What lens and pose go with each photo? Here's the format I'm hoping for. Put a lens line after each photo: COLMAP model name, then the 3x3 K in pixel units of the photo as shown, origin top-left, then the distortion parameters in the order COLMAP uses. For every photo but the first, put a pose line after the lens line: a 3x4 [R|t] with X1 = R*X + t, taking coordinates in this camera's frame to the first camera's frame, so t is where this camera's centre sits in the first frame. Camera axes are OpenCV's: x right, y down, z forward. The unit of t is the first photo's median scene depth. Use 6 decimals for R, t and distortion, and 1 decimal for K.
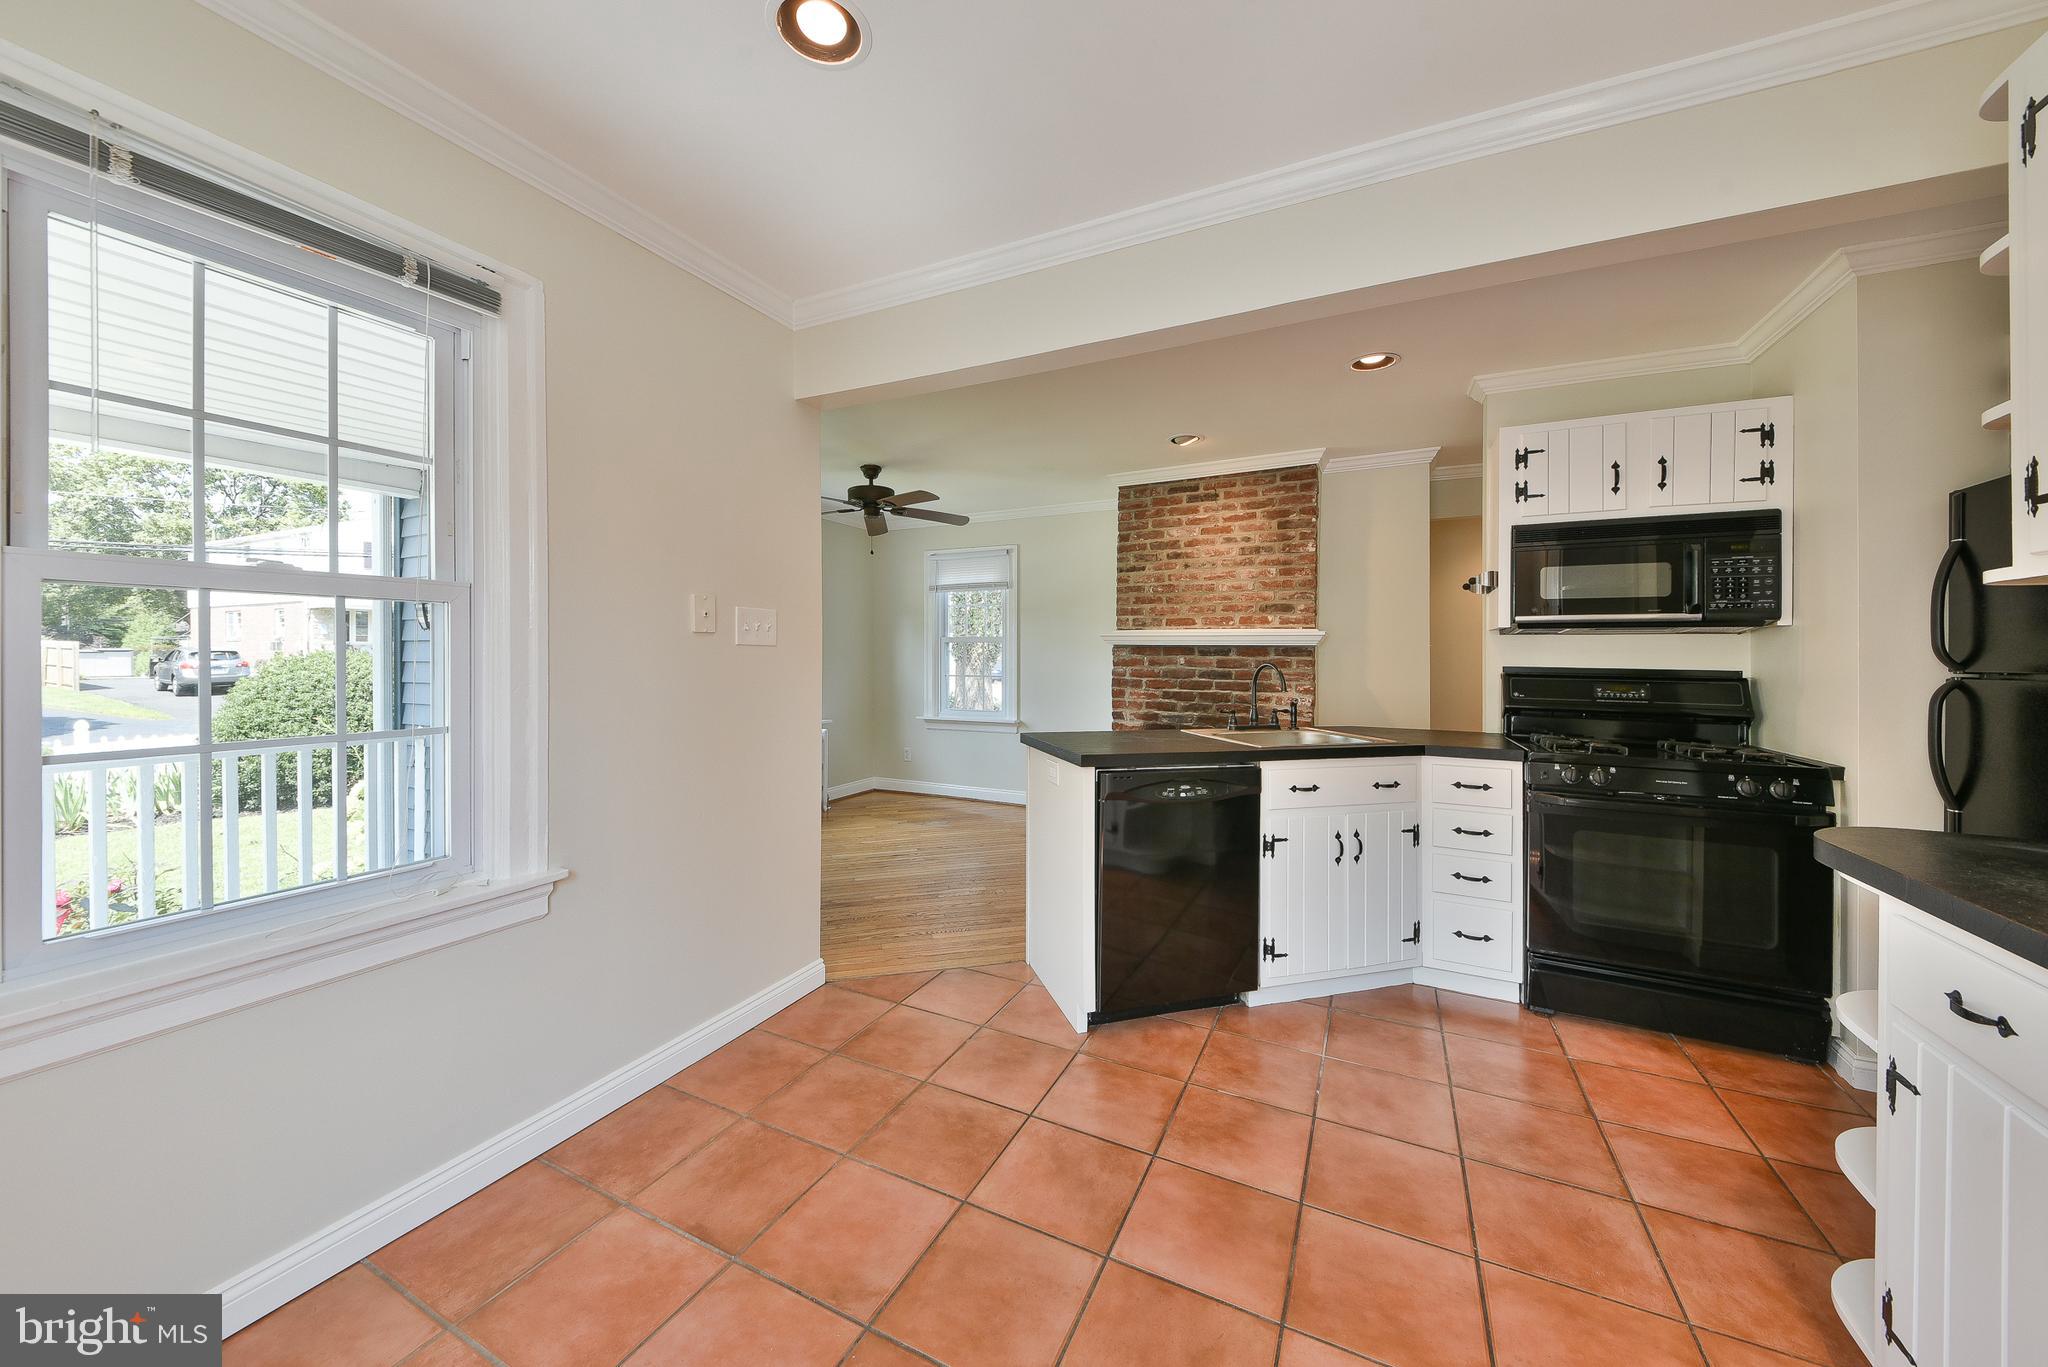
lens RADIAL K [[721.0, 0, 999.1], [0, 721.0, 656.2], [0, 0, 1]] dist [0.004902, -0.005923]
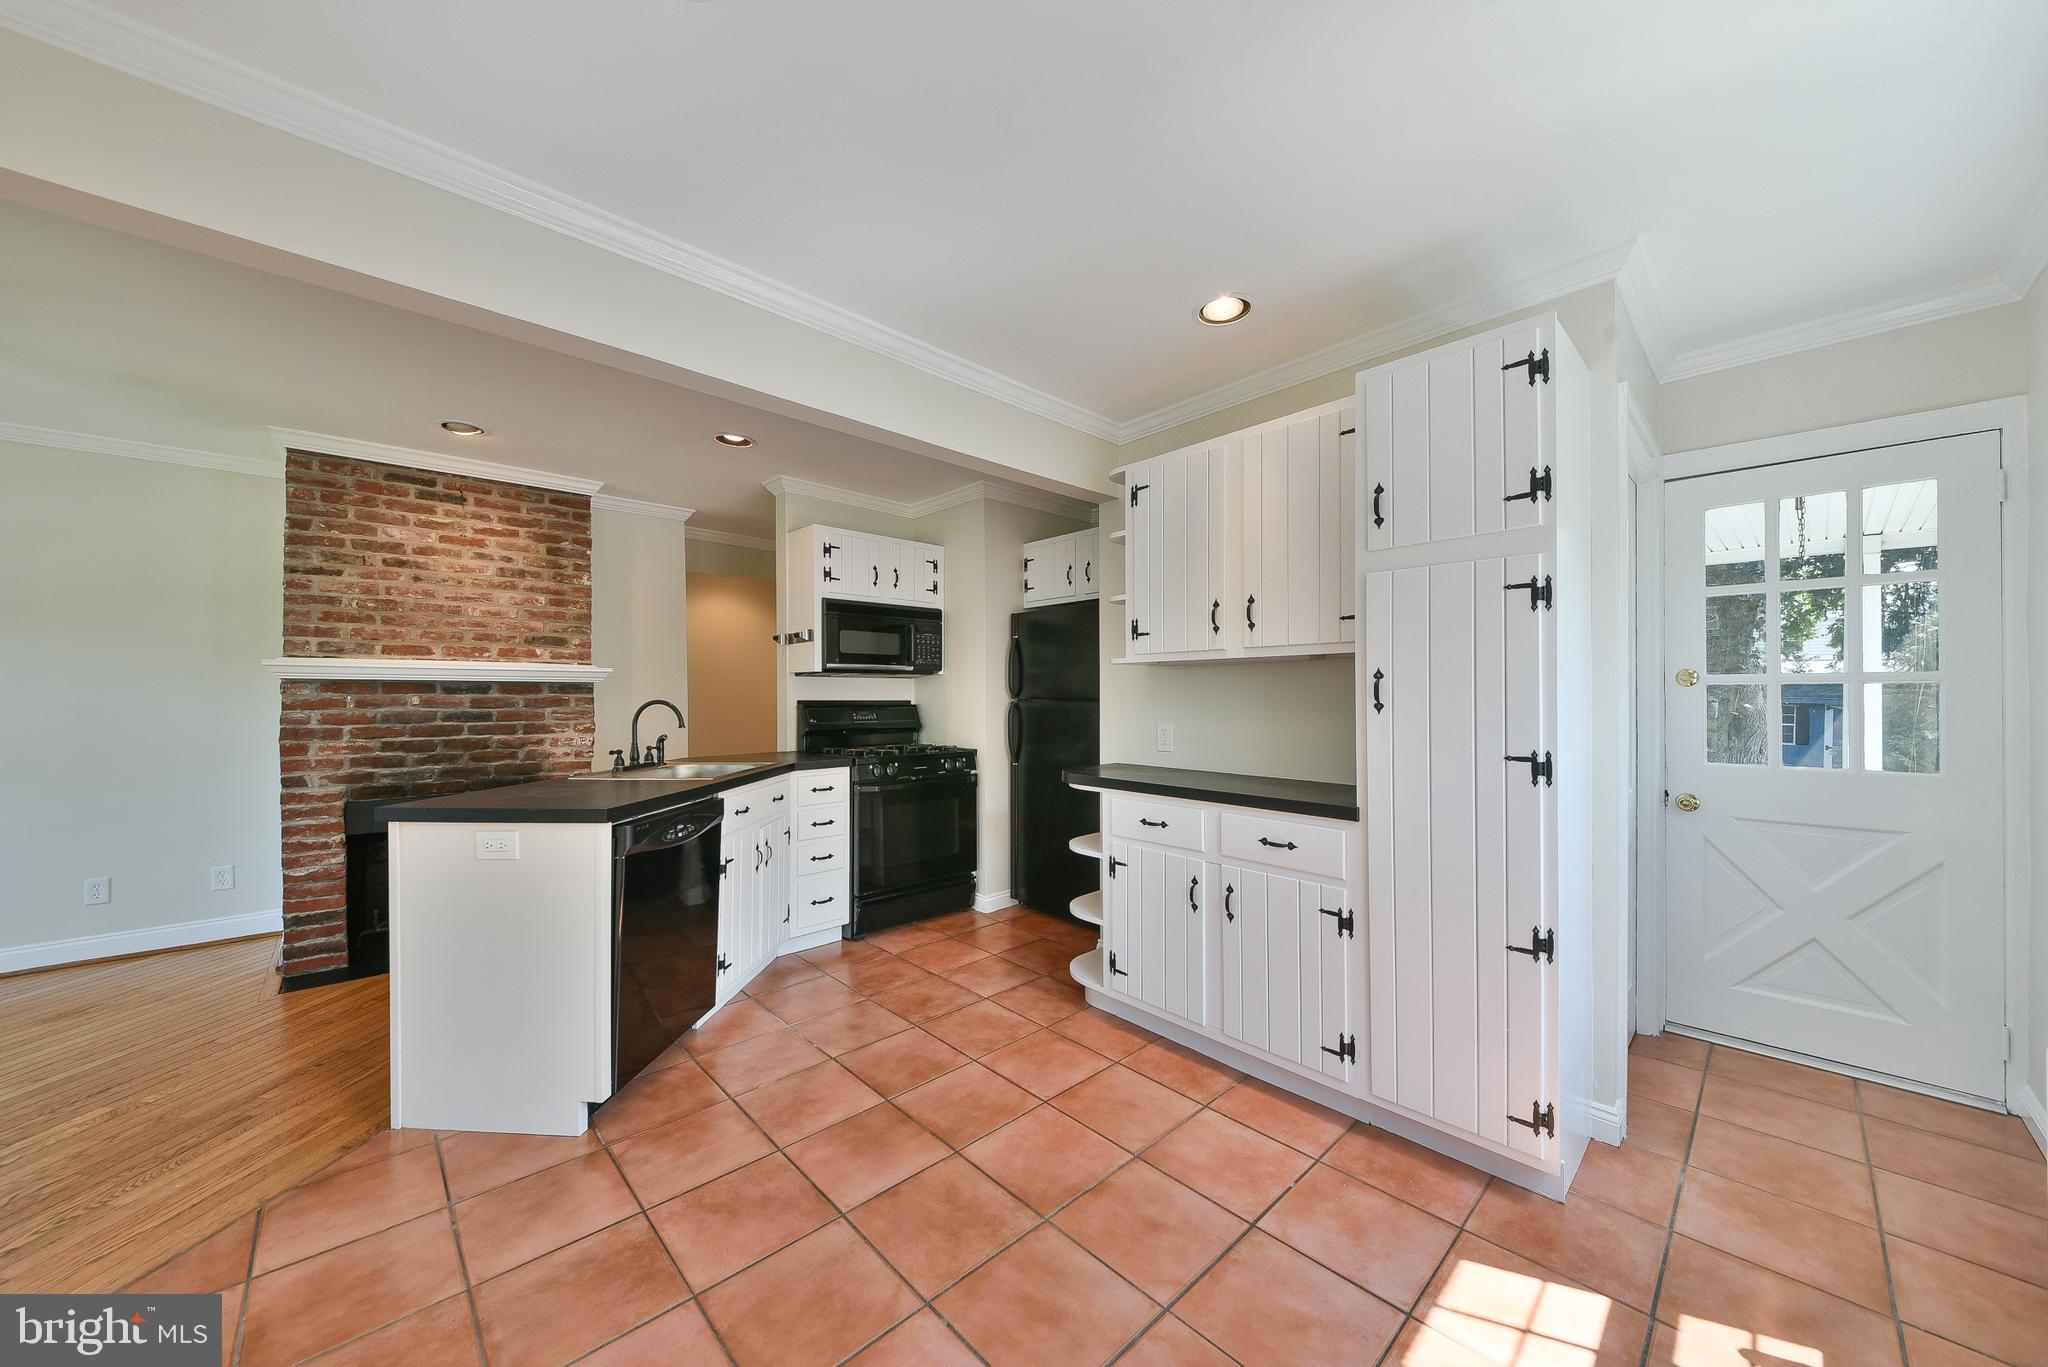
lens RADIAL K [[721.0, 0, 1045.8], [0, 721.0, 691.3], [0, 0, 1]] dist [0.004902, -0.005923]
pose [[0.308939, -0.004220, 0.951073, -0.291311], [0.004301, 0.999986, 0.003040, -0.002851], [-0.951072, 0.003152, 0.308953, 0.113515]]
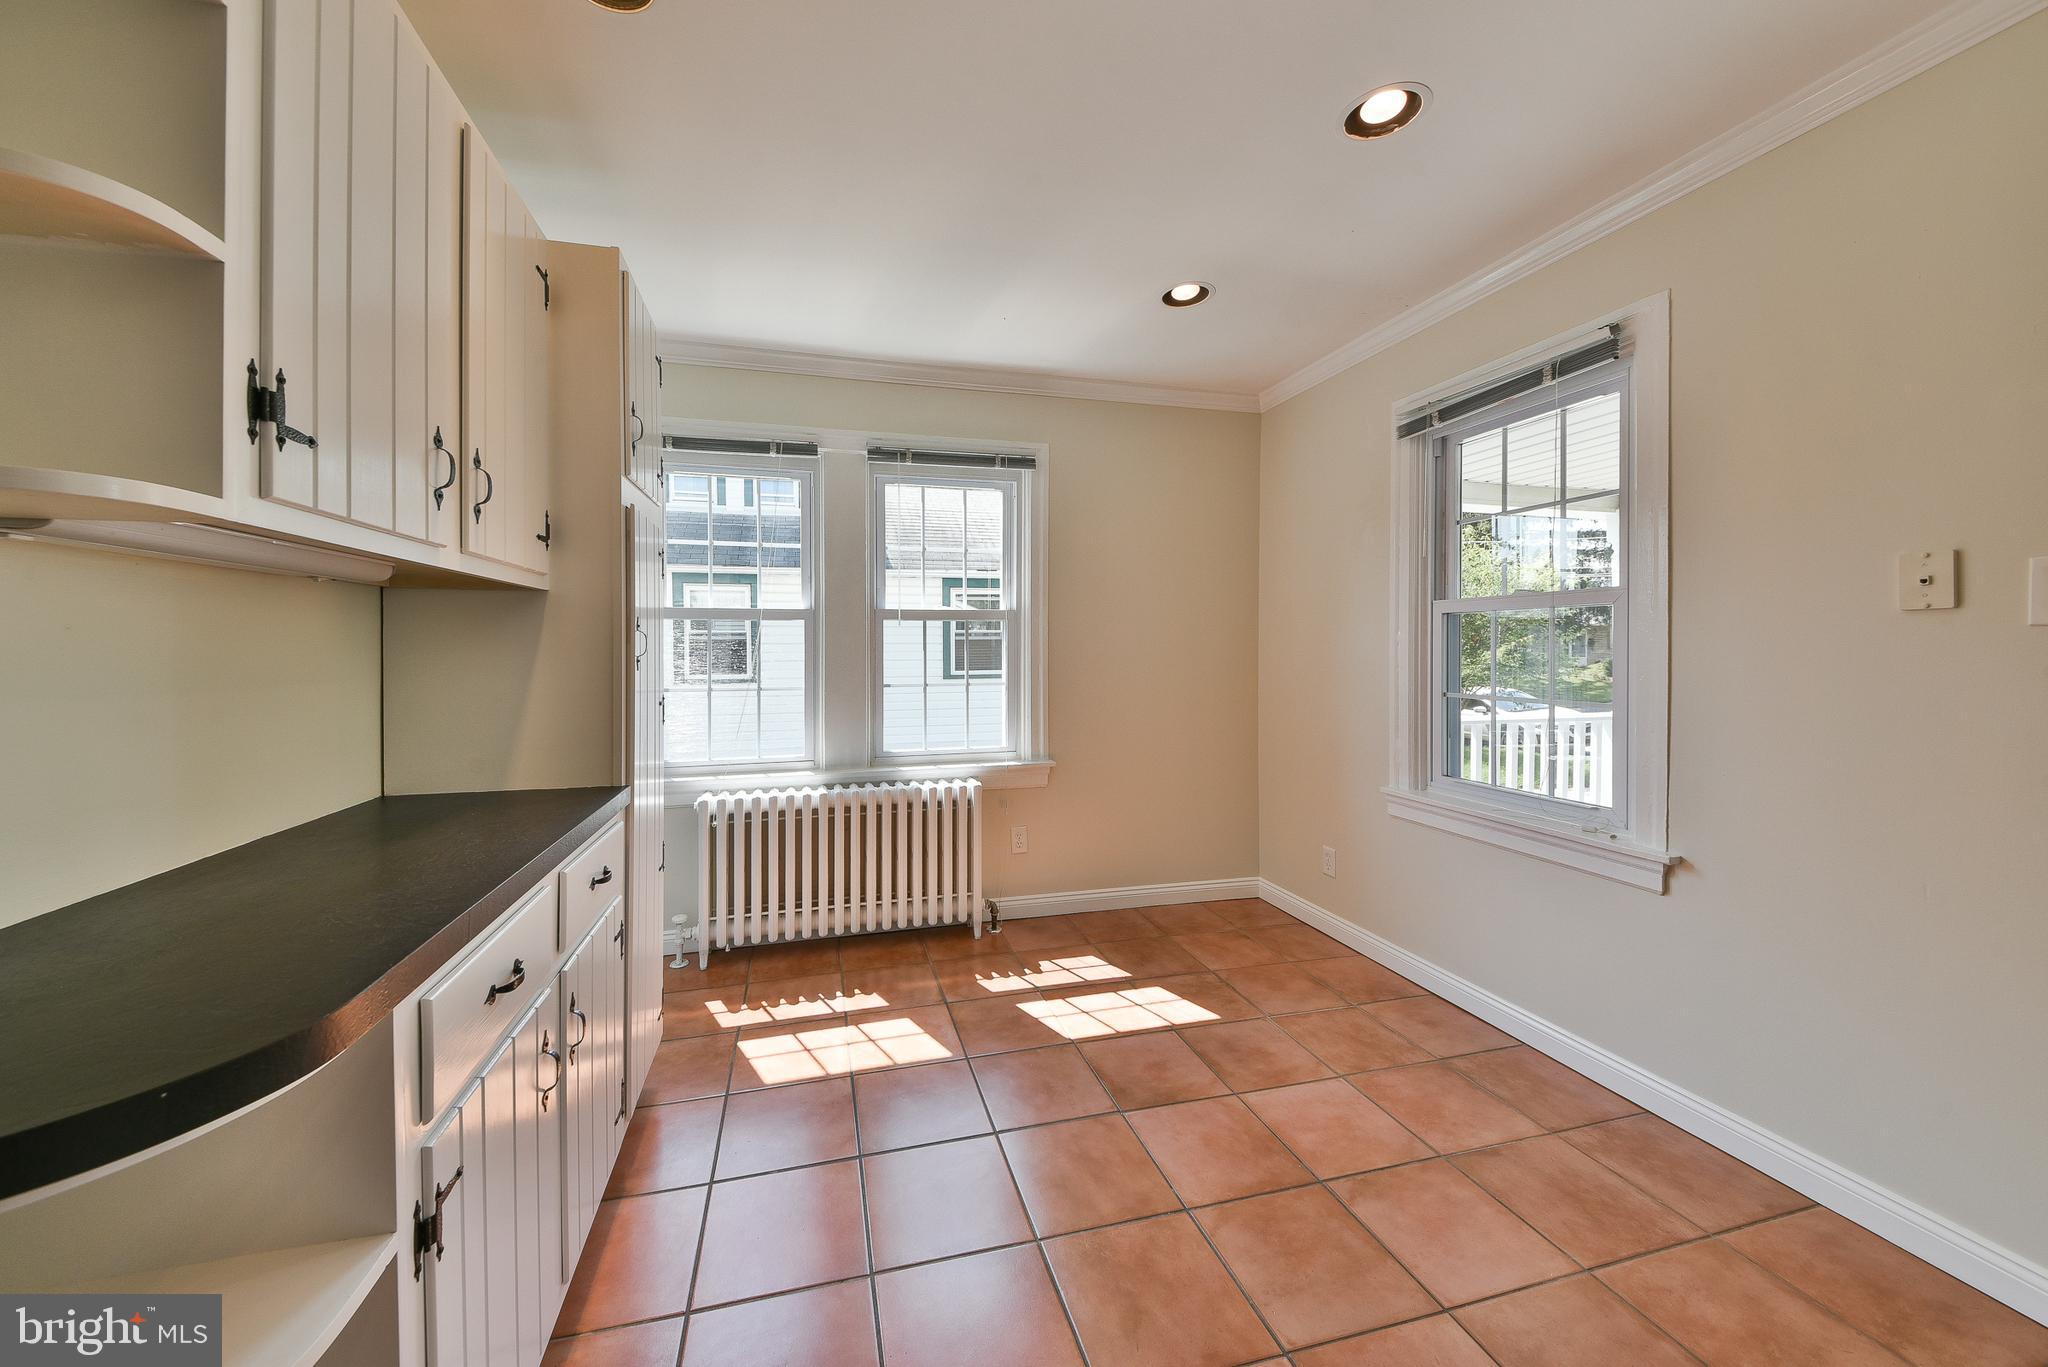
lens RADIAL K [[721.0, 0, 982.2], [0, 721.0, 651.8], [0, 0, 1]] dist [0.004902, -0.005923]
pose [[-0.756104, 0.002183, -0.654448, 0.332406], [-0.001071, 0.999989, 0.004572, 0.003289], [0.654451, 0.004158, -0.756093, 0.480855]]
